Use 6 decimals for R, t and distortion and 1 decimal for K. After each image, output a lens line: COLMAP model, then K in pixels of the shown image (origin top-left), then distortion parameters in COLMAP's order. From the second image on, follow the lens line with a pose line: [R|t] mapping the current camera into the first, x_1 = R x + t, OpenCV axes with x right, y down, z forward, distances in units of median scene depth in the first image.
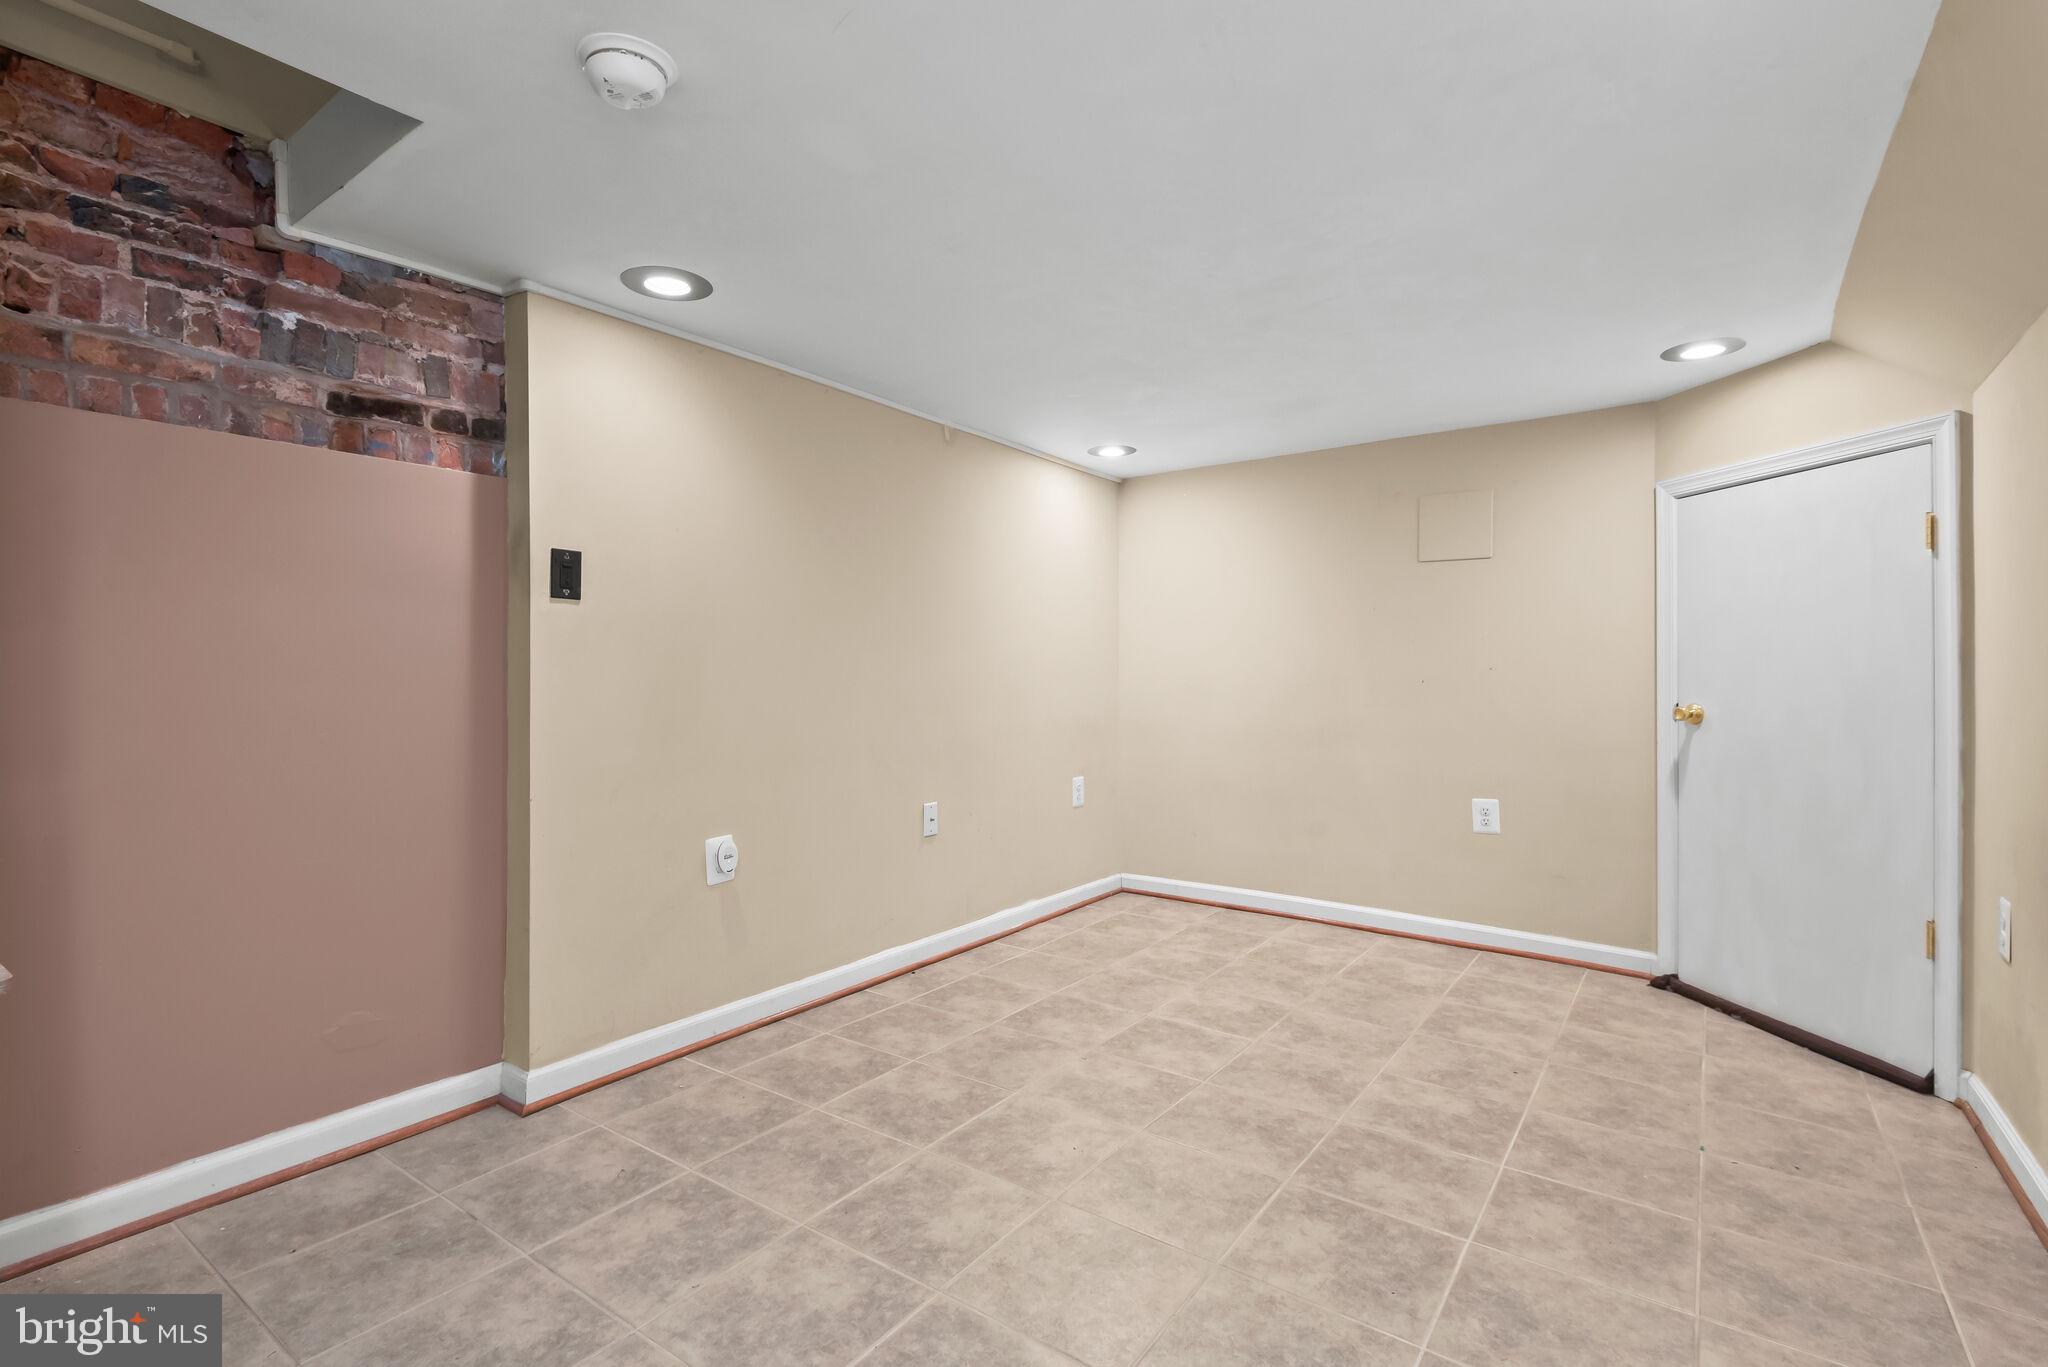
lens RADIAL K [[942.5, 0, 1024.3], [0, 942.5, 686.9], [0, 0, 1]] dist [0.045624, -0.028852]
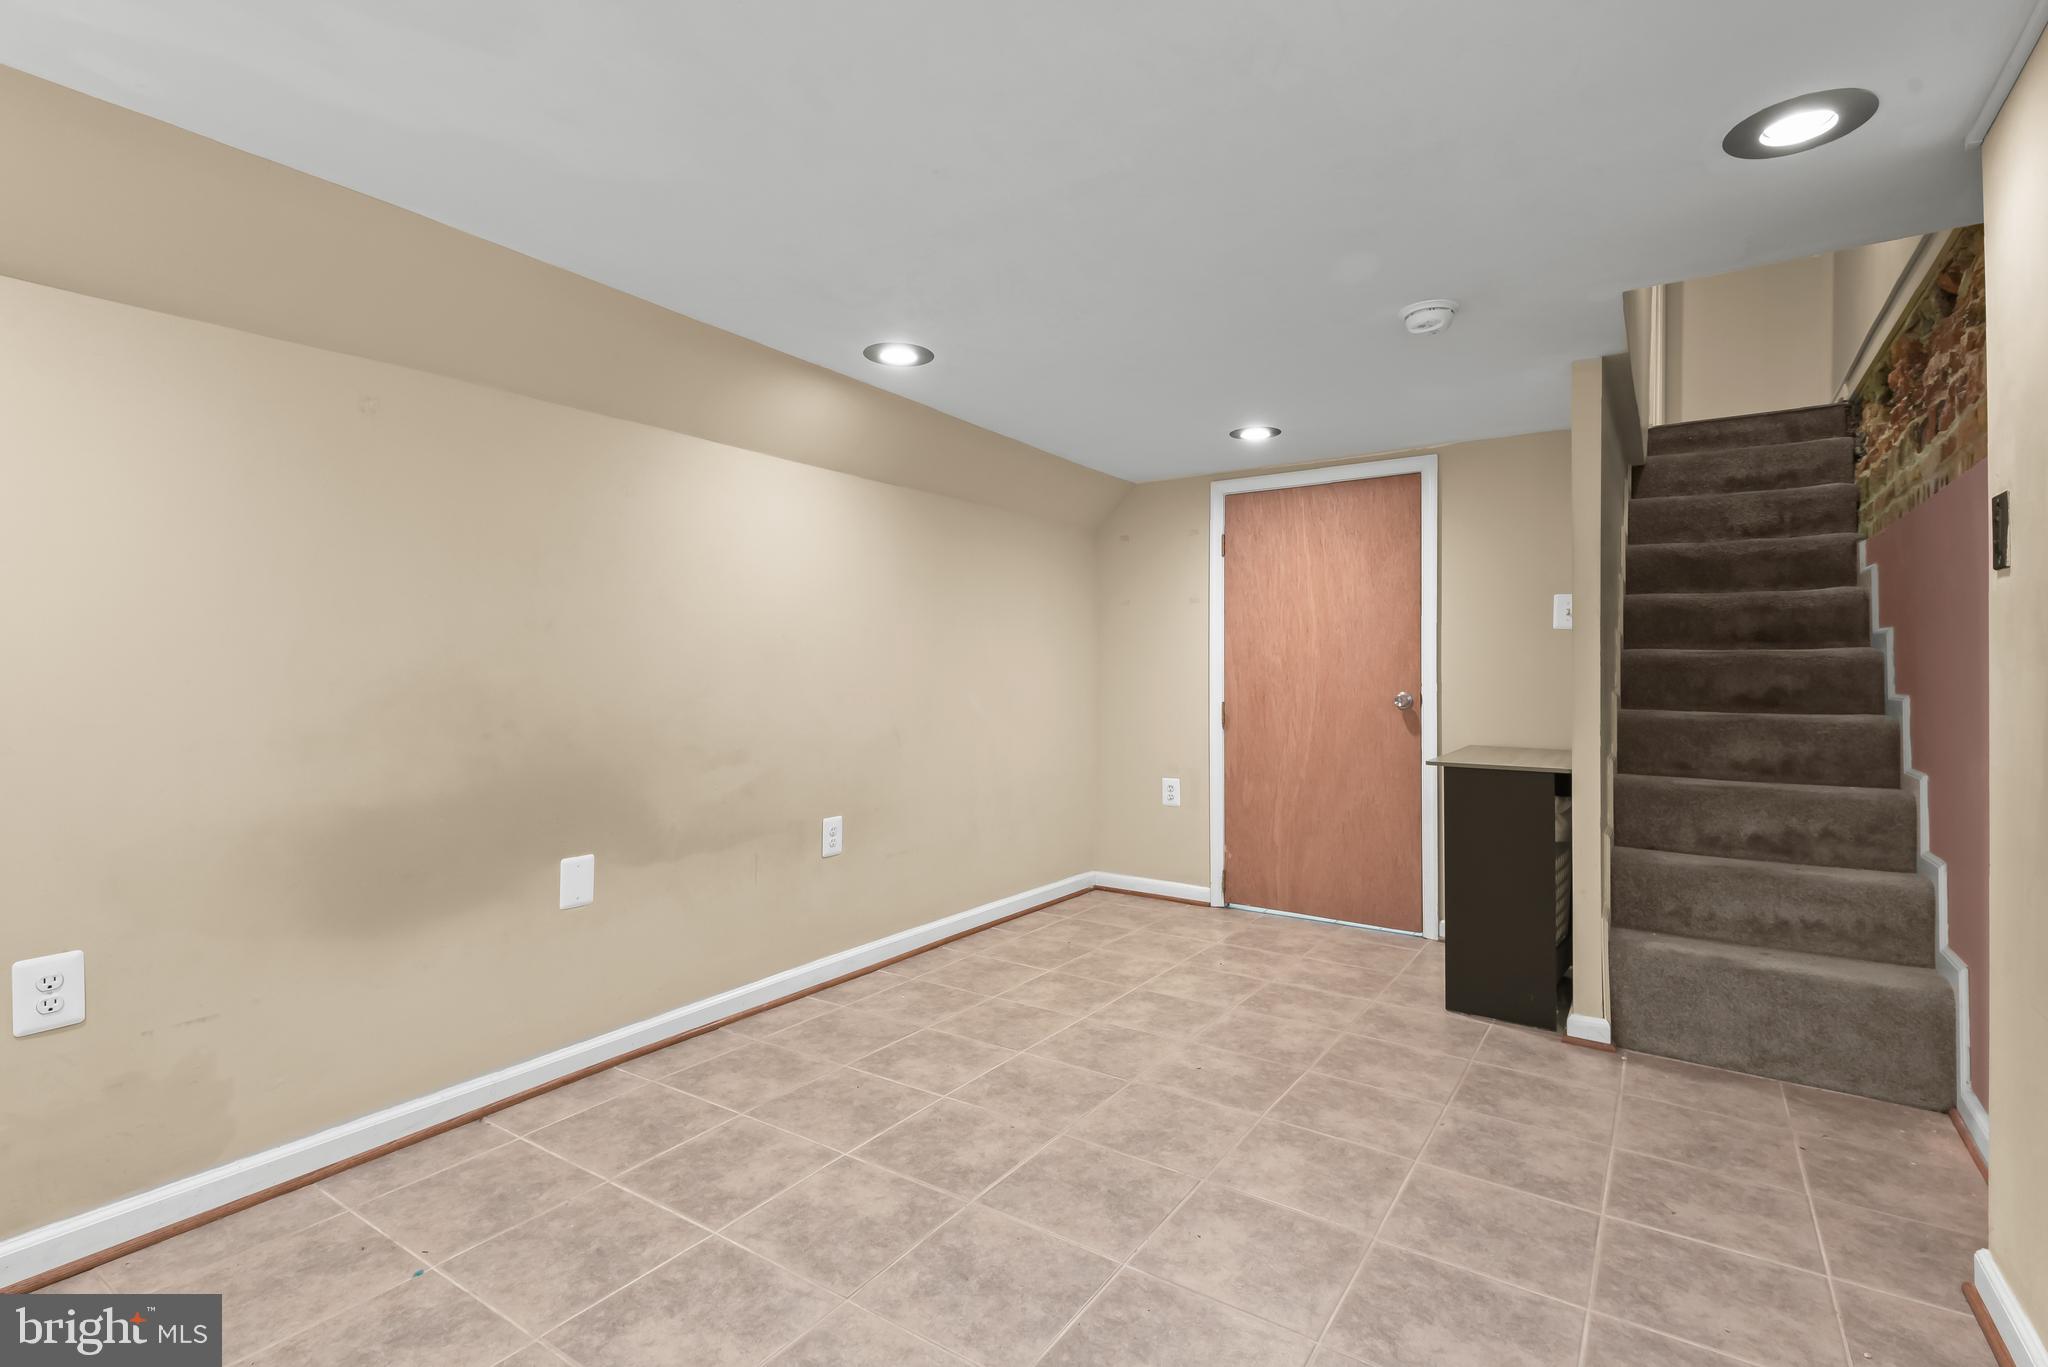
lens RADIAL K [[942.5, 0, 1024.3], [0, 942.5, 686.9], [0, 0, 1]] dist [0.045624, -0.028852]
pose [[-0.999545, -0.006386, -0.029480, 0.255014], [-0.007304, 0.999488, 0.031140, -0.035692], [0.029266, 0.031342, -0.999080, 1.965354]]
